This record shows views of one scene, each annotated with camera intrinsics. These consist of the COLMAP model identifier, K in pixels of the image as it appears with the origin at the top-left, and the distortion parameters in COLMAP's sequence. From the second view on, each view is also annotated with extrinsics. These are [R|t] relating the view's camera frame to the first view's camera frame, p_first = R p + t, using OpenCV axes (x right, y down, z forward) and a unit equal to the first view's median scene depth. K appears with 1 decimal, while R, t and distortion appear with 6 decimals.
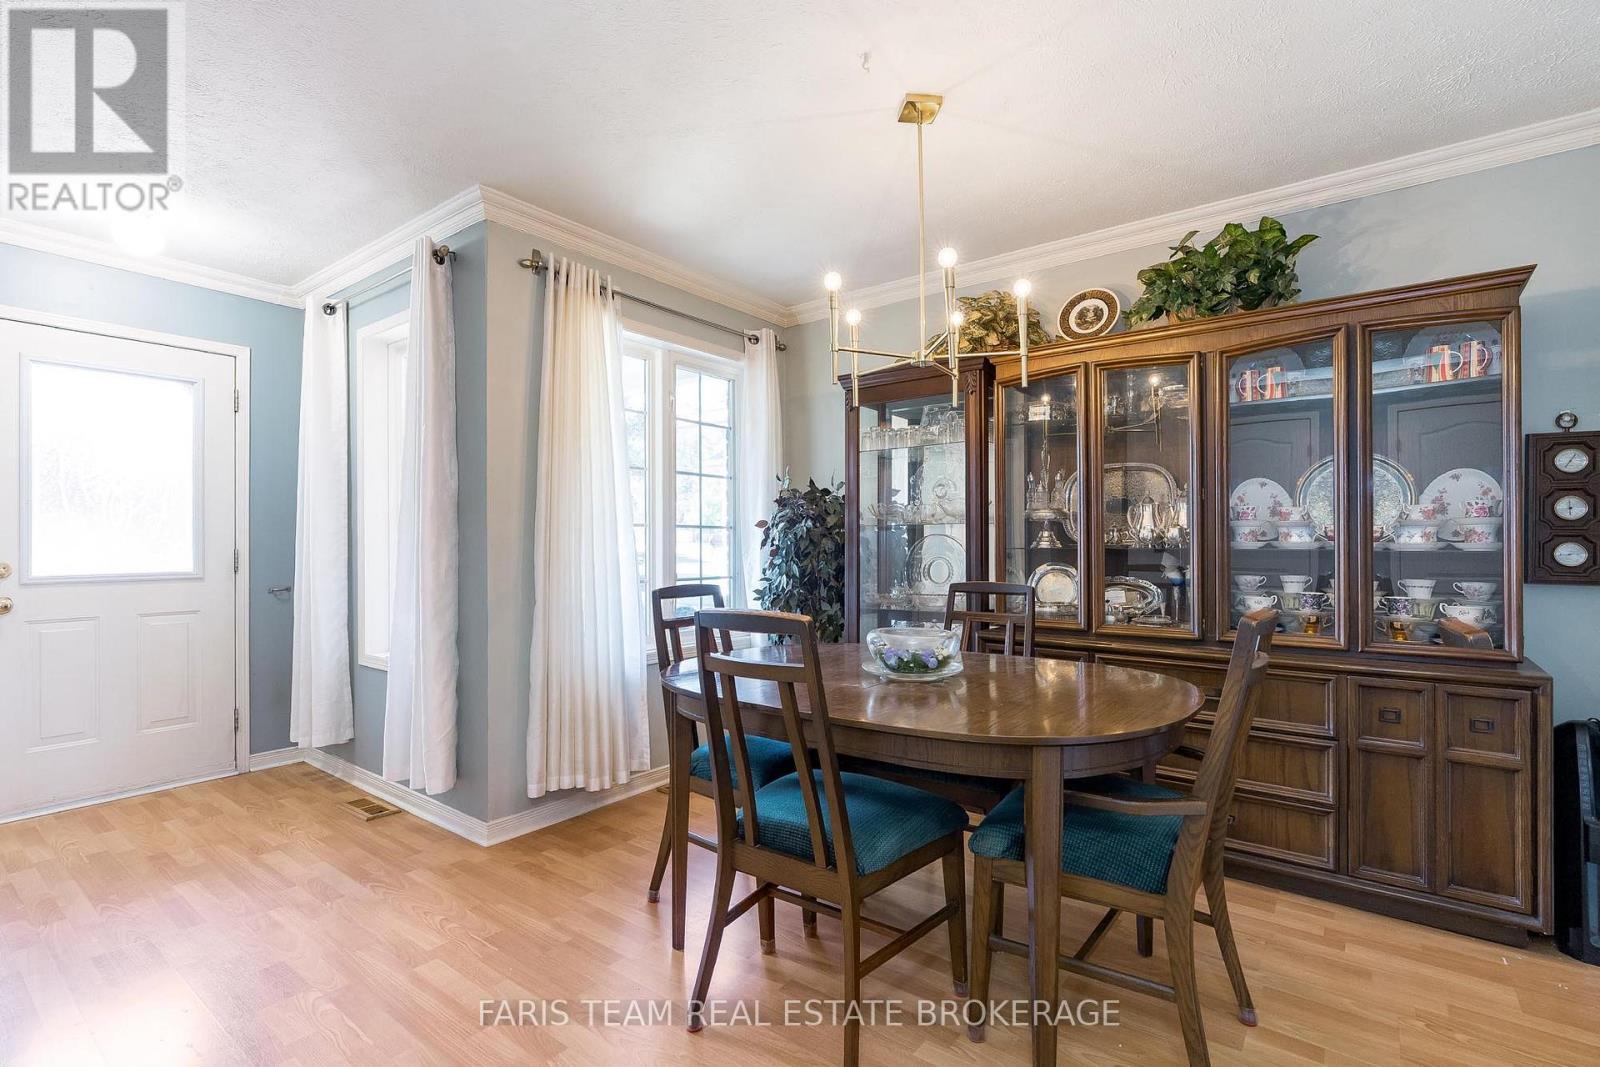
lens RADIAL K [[729.7, 0, 805.7], [0, 729.7, 525.9], [0, 0, 1]] dist [-0.003541, 0.000828]
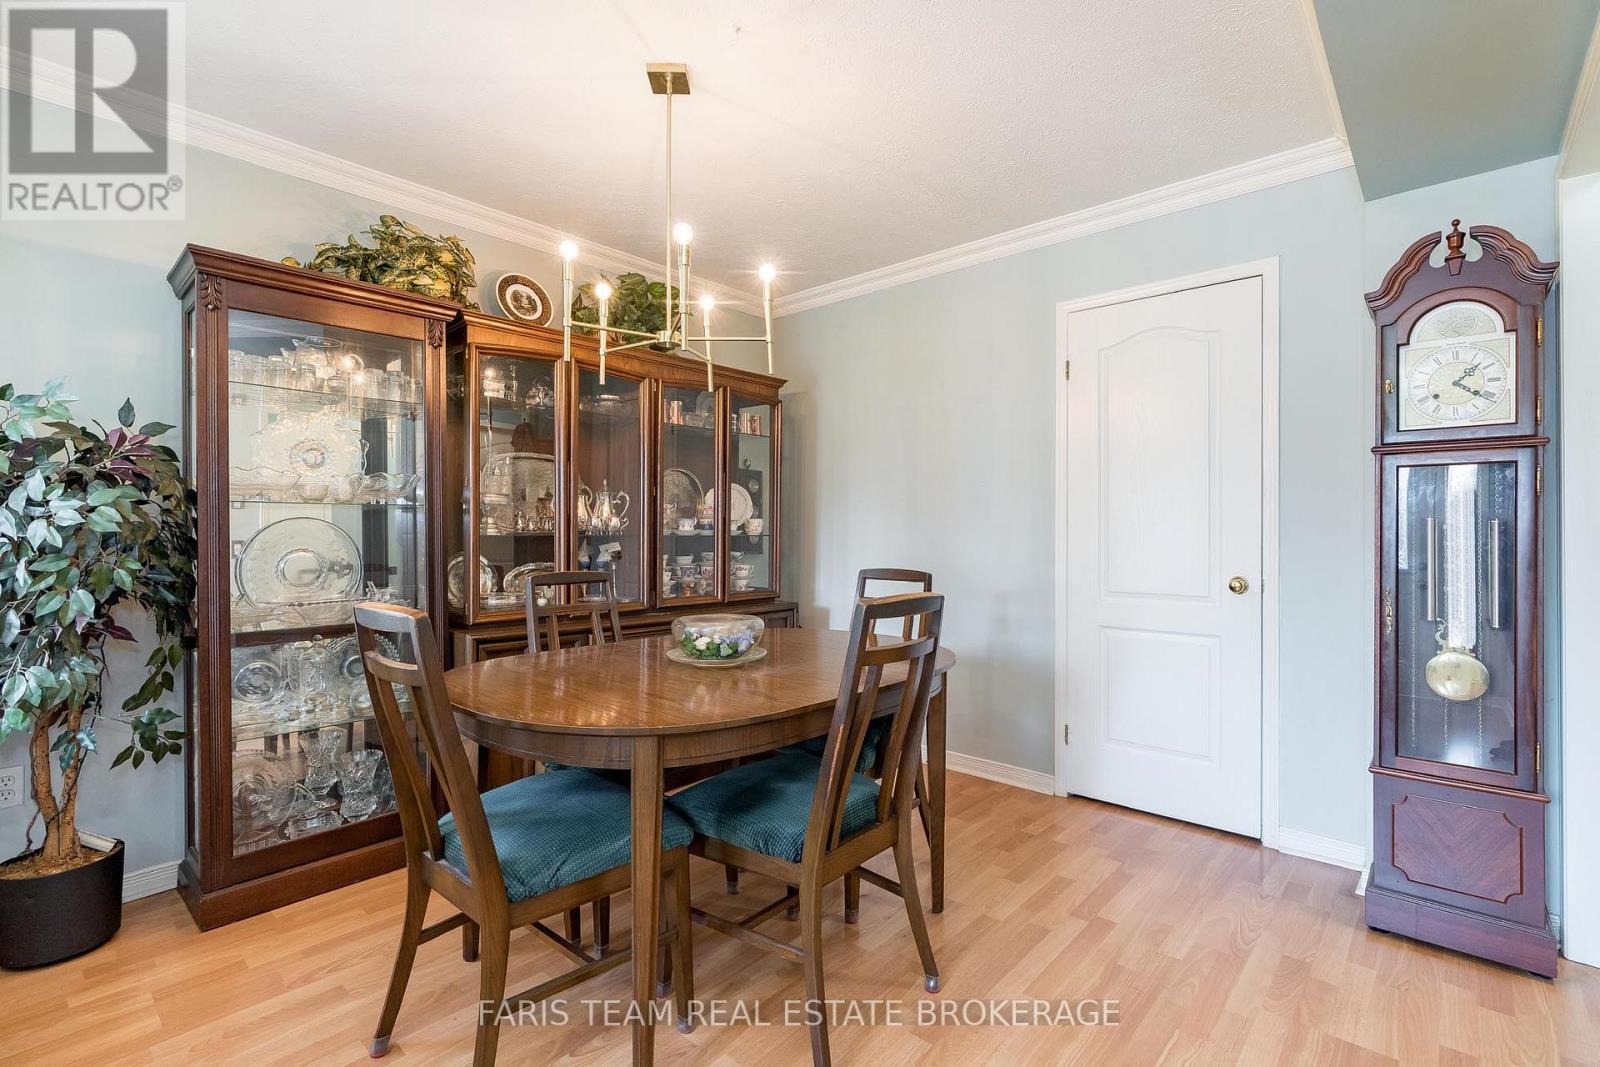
lens RADIAL K [[729.7, 0, 805.7], [0, 729.7, 525.9], [0, 0, 1]] dist [-0.003541, 0.000828]
pose [[0.085682, 0.005528, 0.996307, -0.744812], [-0.025205, 0.999677, -0.003379, 0.015186], [-0.996004, -0.024822, 0.085794, 0.682868]]
